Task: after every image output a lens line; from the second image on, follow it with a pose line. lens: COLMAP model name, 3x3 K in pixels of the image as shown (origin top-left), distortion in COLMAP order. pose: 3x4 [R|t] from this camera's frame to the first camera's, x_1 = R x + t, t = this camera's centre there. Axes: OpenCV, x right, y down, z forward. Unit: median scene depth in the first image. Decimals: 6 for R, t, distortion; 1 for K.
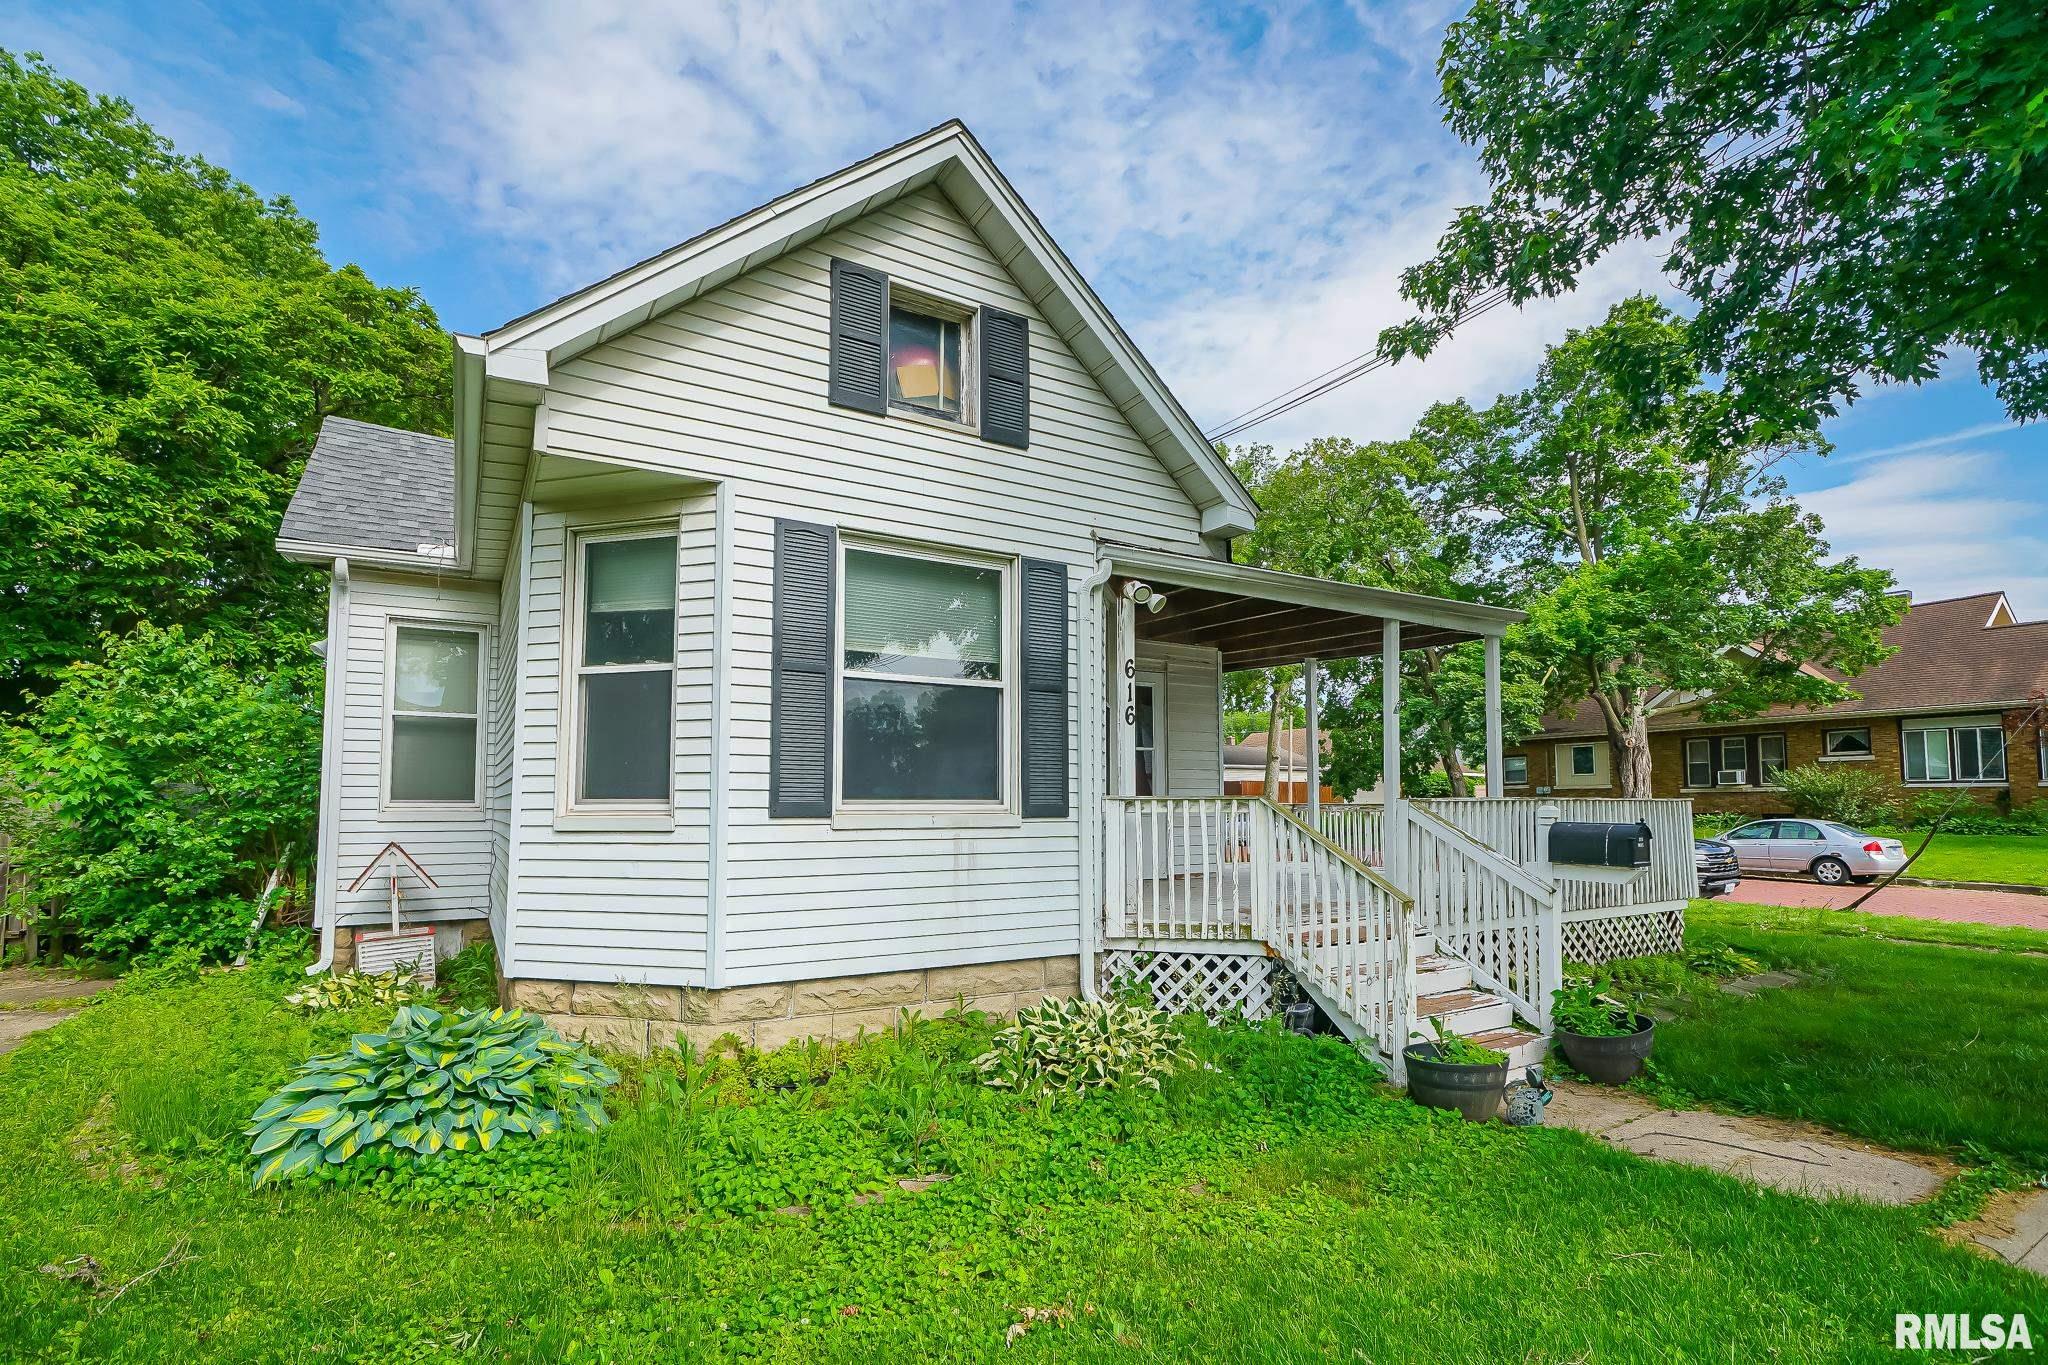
lens RADIAL K [[900.4, 0, 1021.1], [0, 900.4, 772.7], [0, 0, 1]] dist [-0.007265, 0.003465]
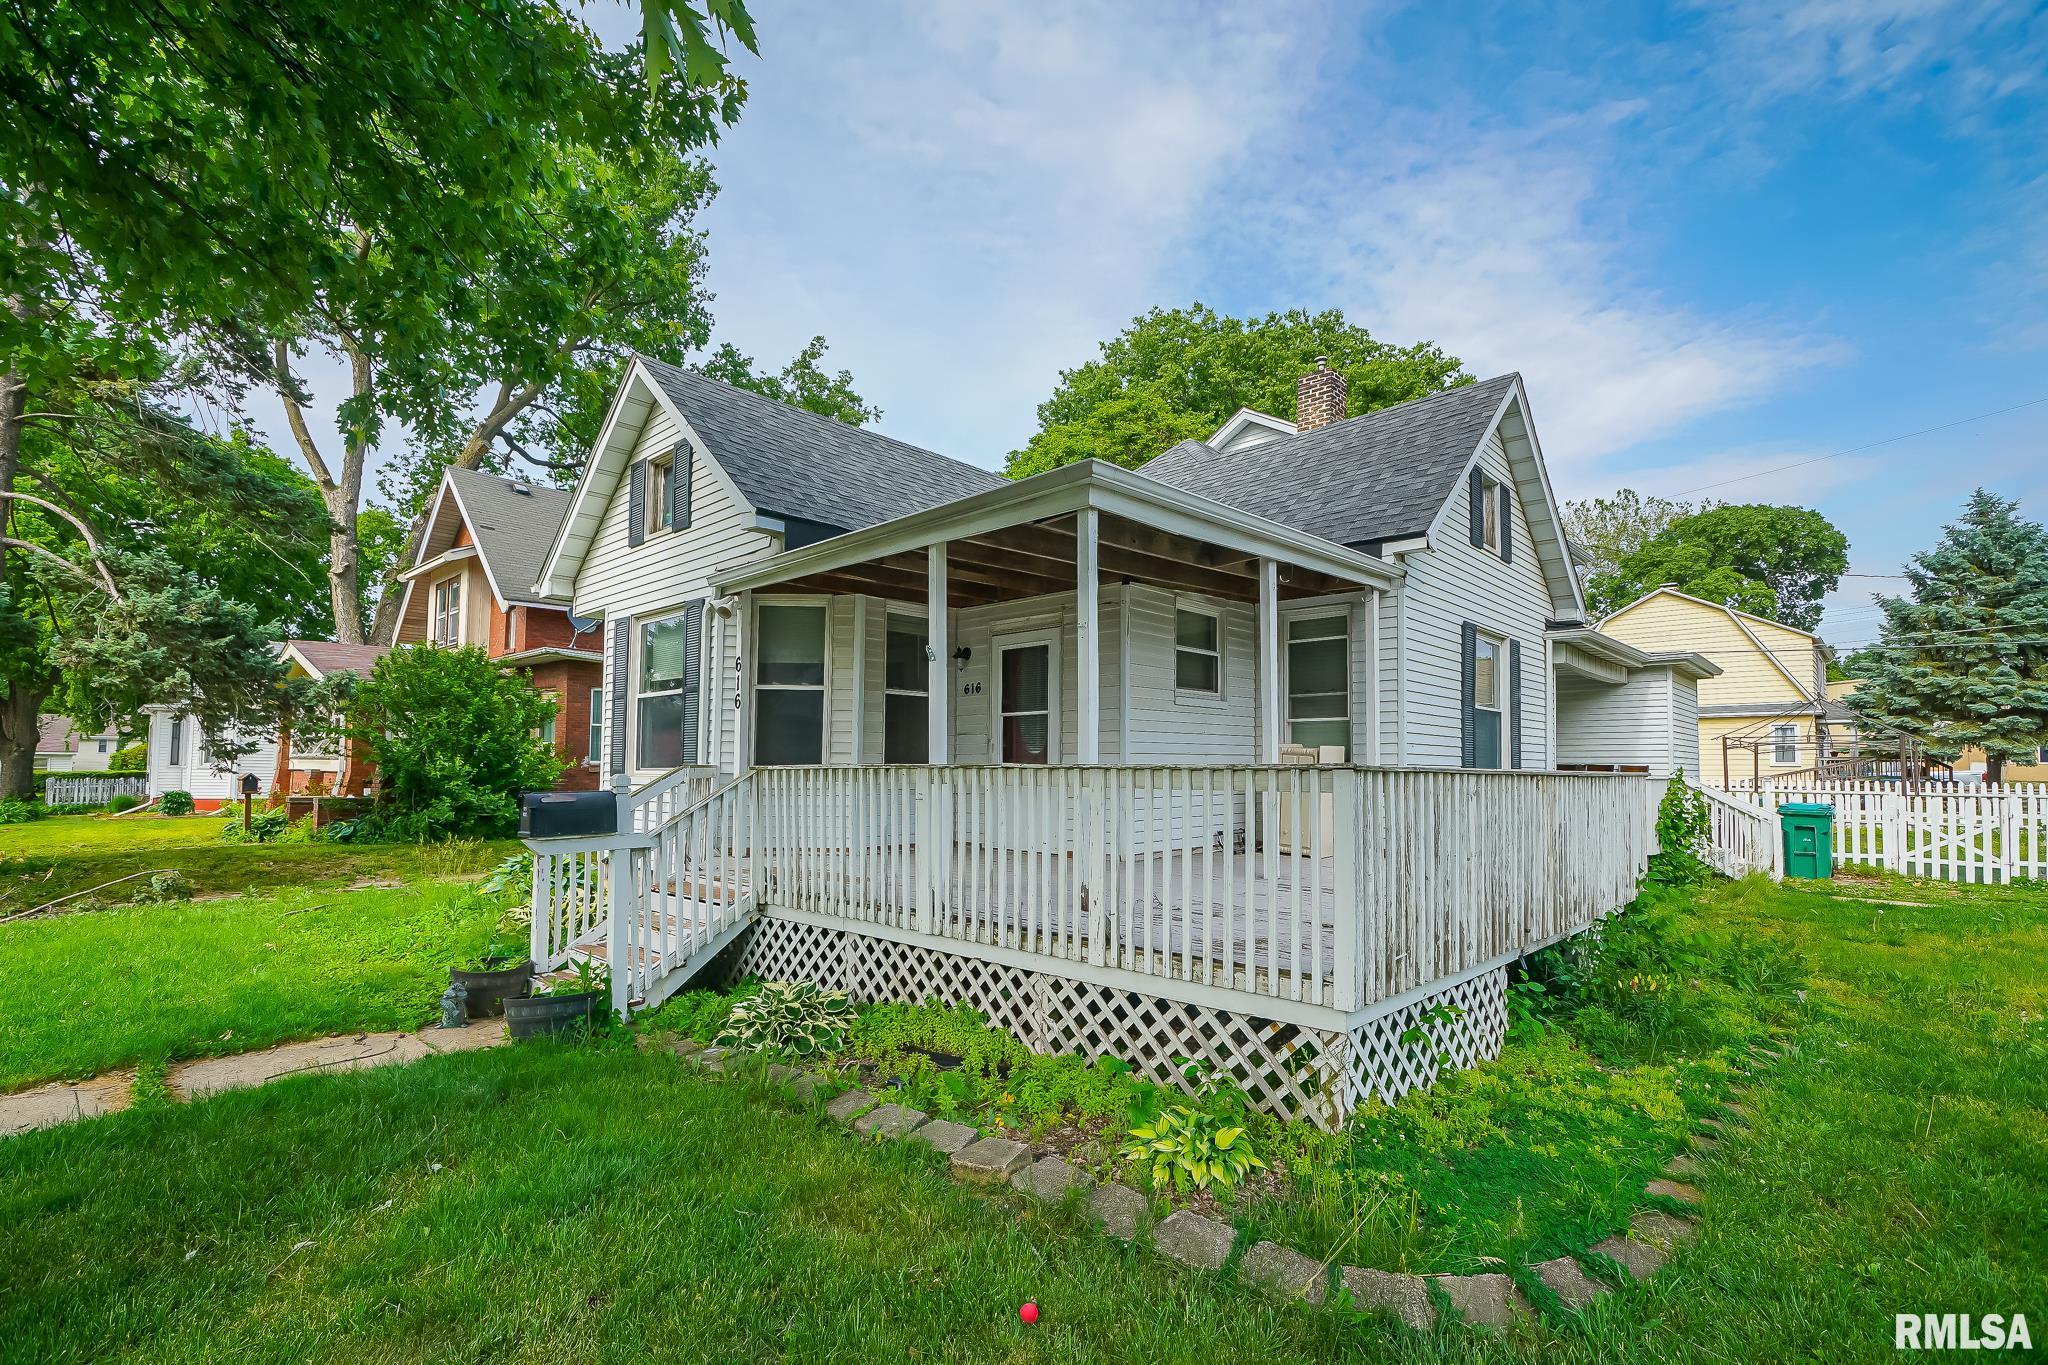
lens RADIAL K [[900.4, 0, 1038.7], [0, 900.4, 749.6], [0, 0, 1]] dist [-0.007265, 0.003465]
pose [[0.316178, -0.018368, -0.948522, 1.488482], [0.030321, 0.999497, -0.009248, 0.028933], [0.948215, -0.025836, 0.316576, 1.019495]]
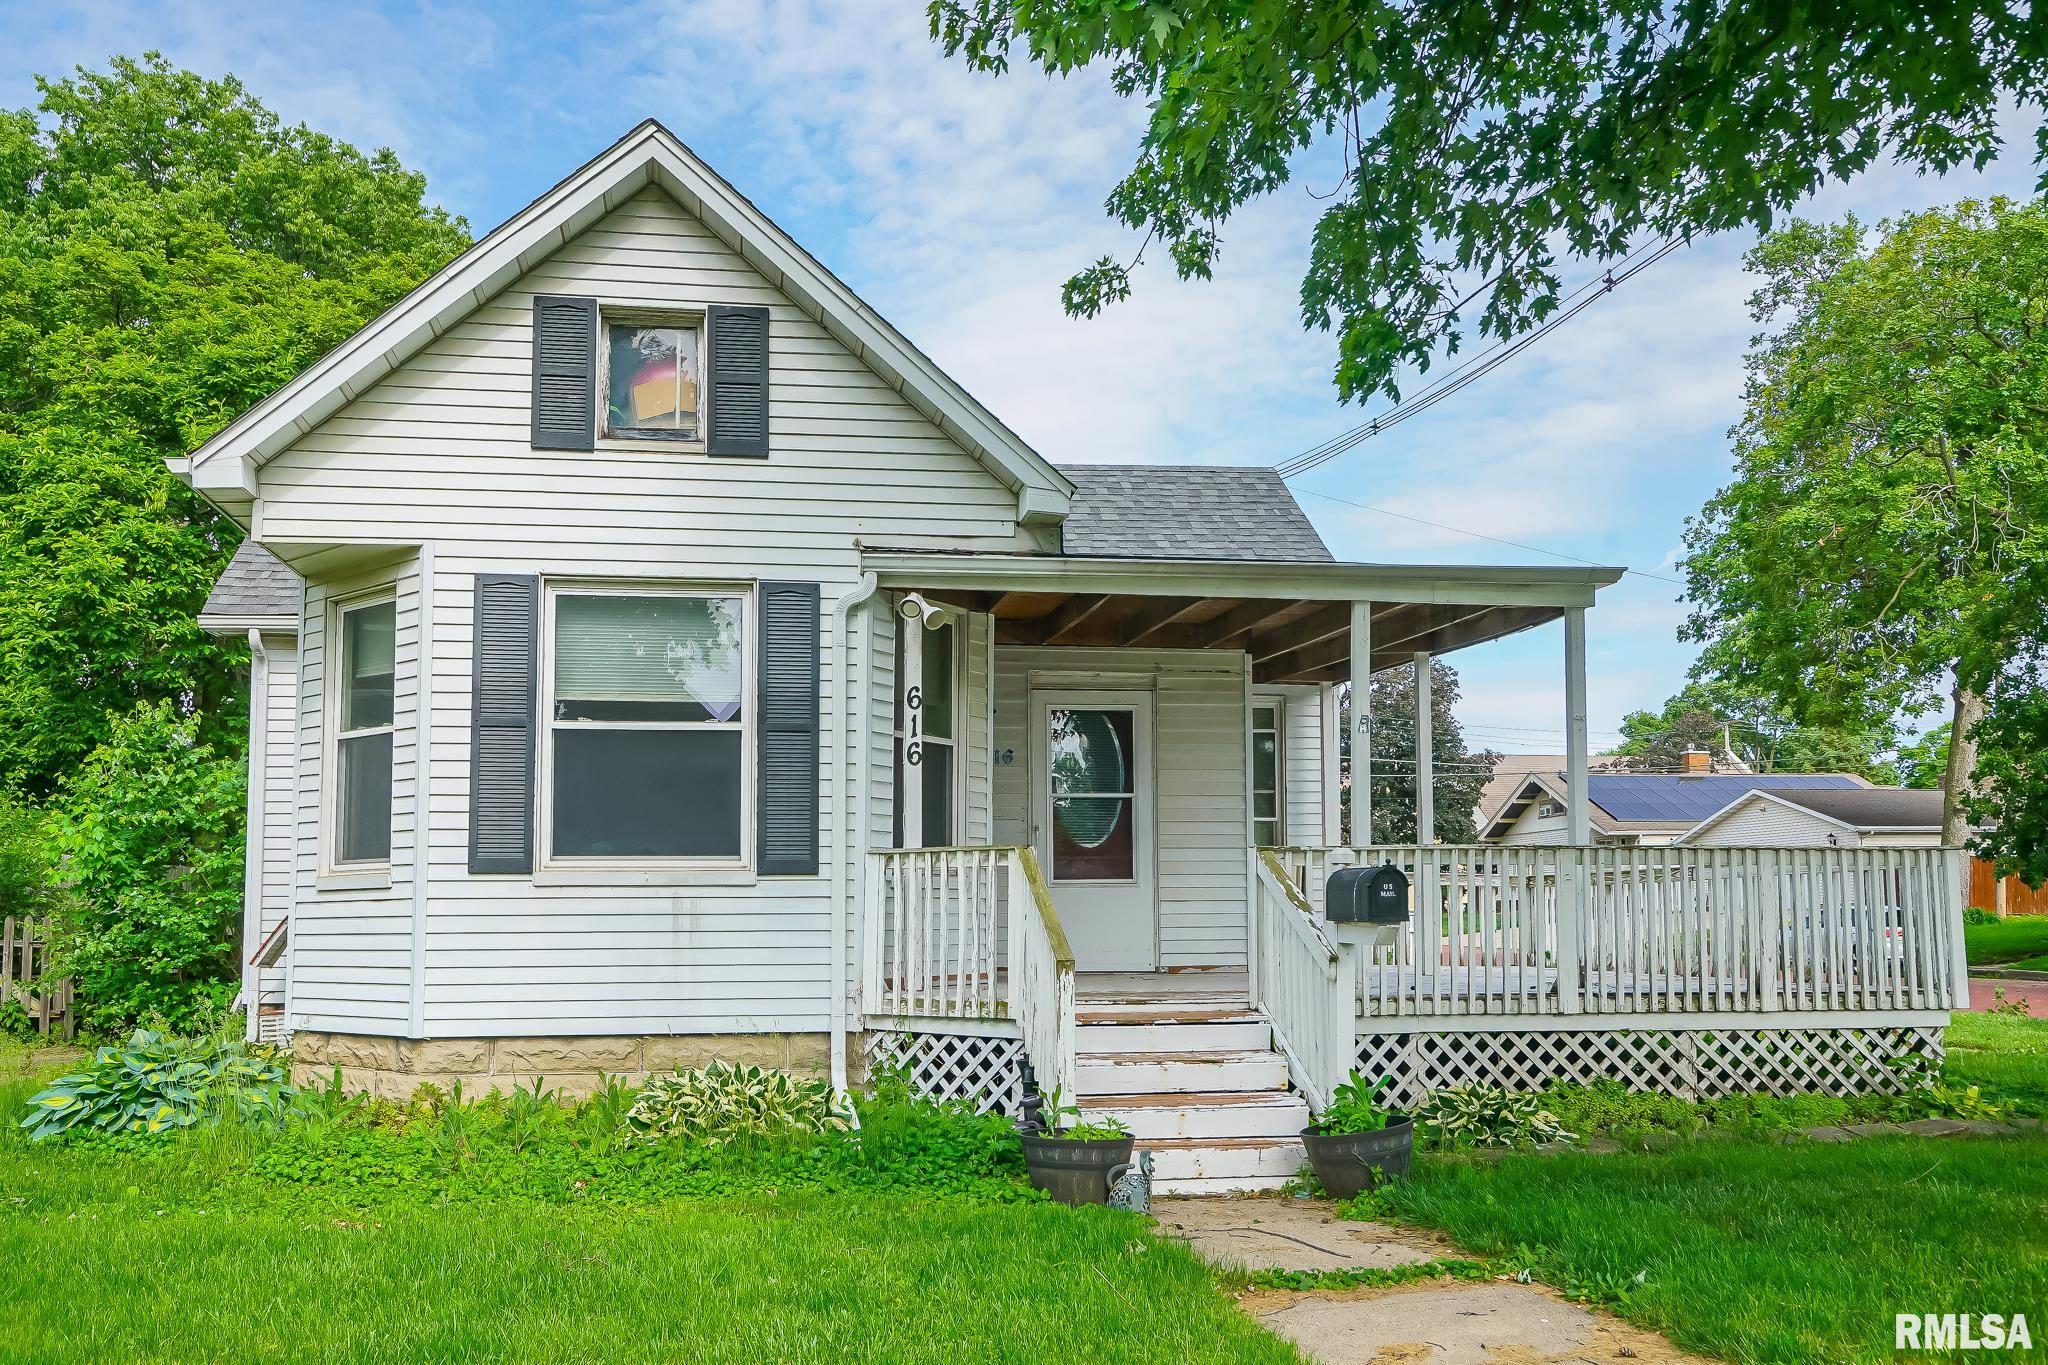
lens RADIAL K [[1488.5, 0, 938.0], [0, 1488.5, 868.9], [0, 0, 1]] dist [0.010439, -0.001335]
pose [[0.922807, -0.014678, -0.384984, 0.686905], [0.017349, 0.999843, 0.003467, 0.039194], [0.384873, -0.009879, 0.922917, -0.274132]]
